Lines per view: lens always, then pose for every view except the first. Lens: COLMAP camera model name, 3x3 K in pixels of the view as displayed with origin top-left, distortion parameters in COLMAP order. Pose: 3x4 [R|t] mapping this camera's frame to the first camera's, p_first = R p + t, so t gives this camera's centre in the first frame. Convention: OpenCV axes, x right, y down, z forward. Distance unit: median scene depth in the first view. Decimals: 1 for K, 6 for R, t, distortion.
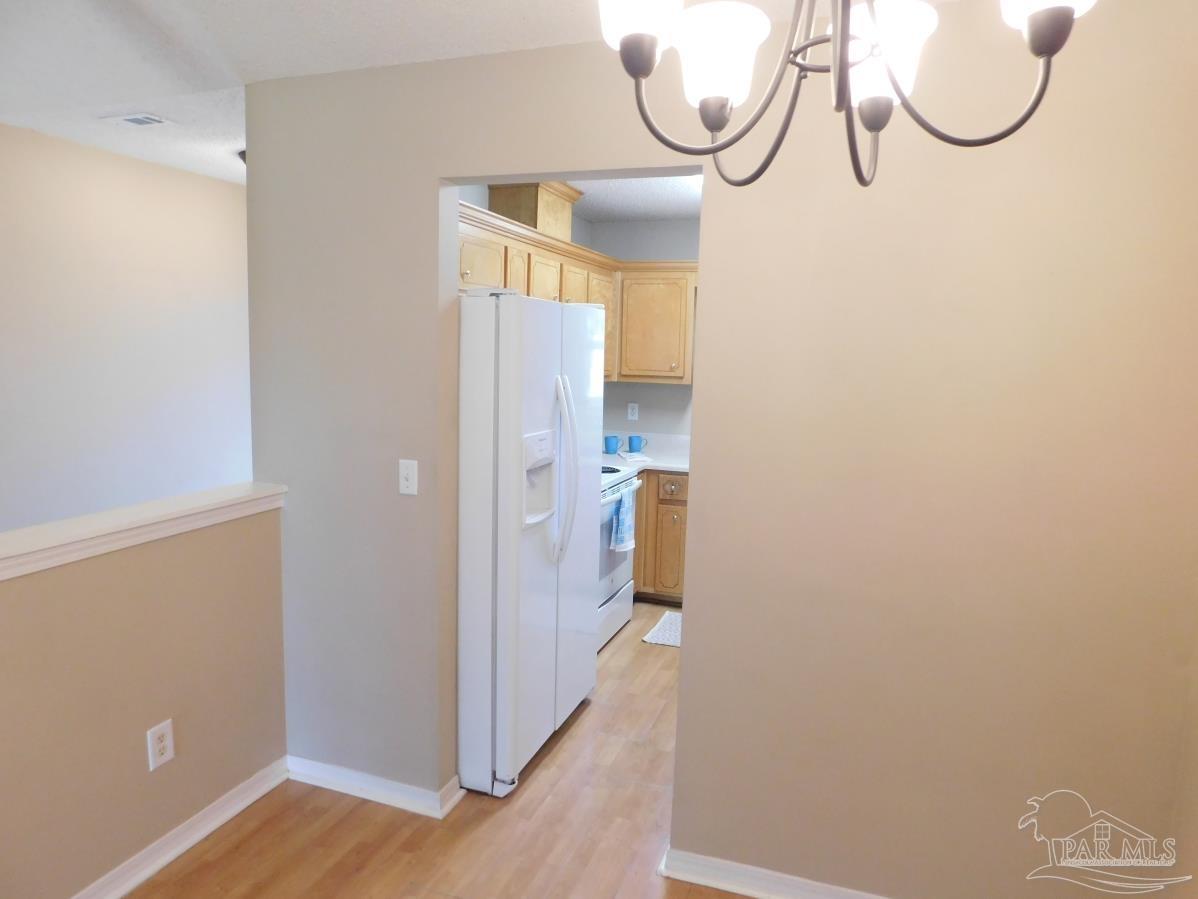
lens RADIAL K [[793.6, 0, 604.6], [0, 793.6, 451.9], [0, 0, 1]] dist [-0.068373, 0.054757]
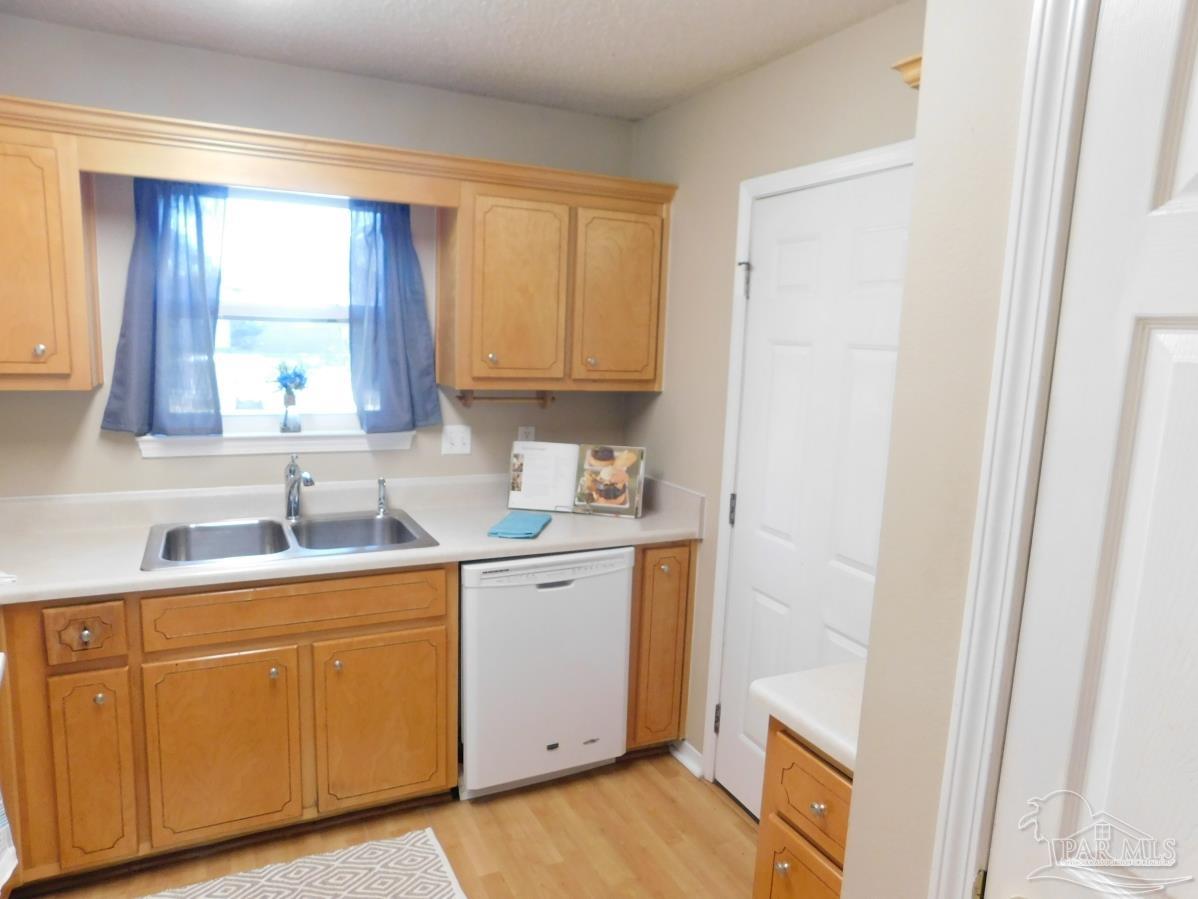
lens RADIAL K [[793.6, 0, 600.0], [0, 793.6, 452.9], [0, 0, 1]] dist [-0.068373, 0.054757]
pose [[0.706878, -0.106676, 0.699245, -0.001503], [0.075289, 0.994294, 0.075577, -0.063472], [-0.703317, -0.000779, 0.710876, 0.495240]]
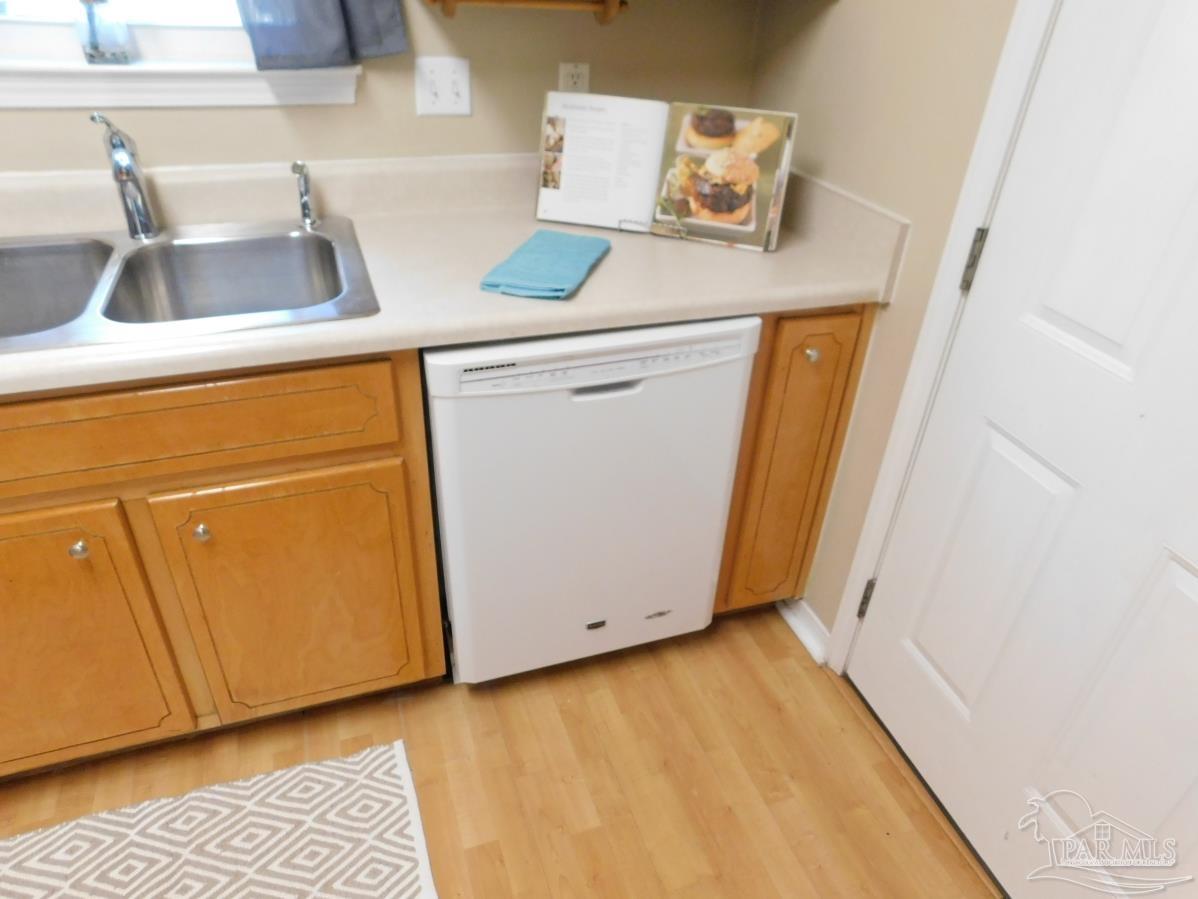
lens RADIAL K [[793.6, 0, 601.1], [0, 793.6, 452.6], [0, 0, 1]] dist [-0.068373, 0.054757]
pose [[0.782969, -0.329999, 0.527314, 0.184583], [0.054986, 0.881086, 0.469748, -0.050082], [-0.619626, -0.338803, 0.708009, 0.690911]]
